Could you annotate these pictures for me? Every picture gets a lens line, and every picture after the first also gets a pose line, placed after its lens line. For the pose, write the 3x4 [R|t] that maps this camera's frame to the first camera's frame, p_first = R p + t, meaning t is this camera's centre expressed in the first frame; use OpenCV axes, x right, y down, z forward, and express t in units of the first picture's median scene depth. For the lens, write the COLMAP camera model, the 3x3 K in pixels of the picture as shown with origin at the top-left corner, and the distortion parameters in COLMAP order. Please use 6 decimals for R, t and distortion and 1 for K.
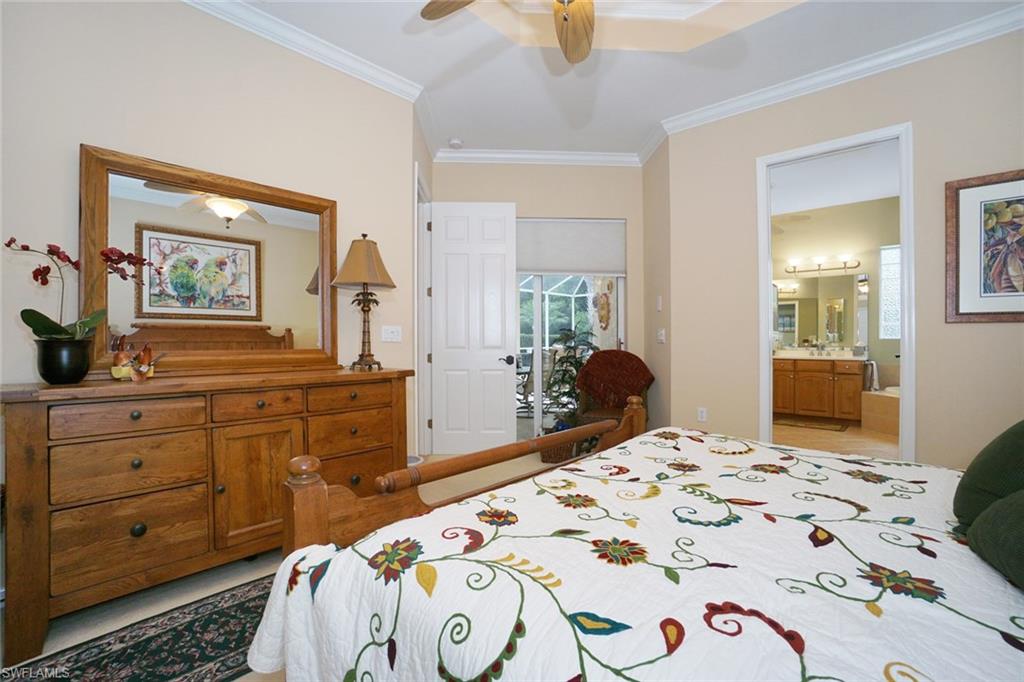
lens RADIAL K [[449.6, 0, 513.4], [0, 449.6, 343.8], [0, 0, 1]] dist [-0.024115, 0.004412]
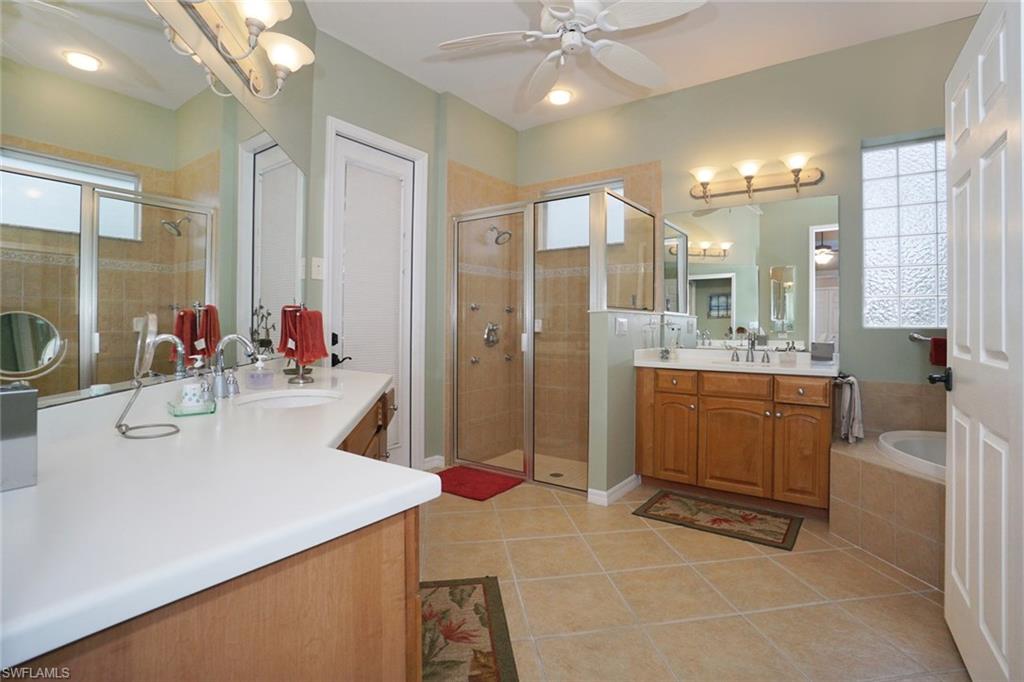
lens RADIAL K [[488.1, 0, 510.9], [0, 488.1, 330.7], [0, 0, 1]] dist [-0.029232, -0.000429]
pose [[0.994528, -0.000555, 0.104472, 0.399746], [0.000839, 0.999996, -0.002677, -0.007925], [-0.104470, 0.002750, 0.994524, 0.532379]]
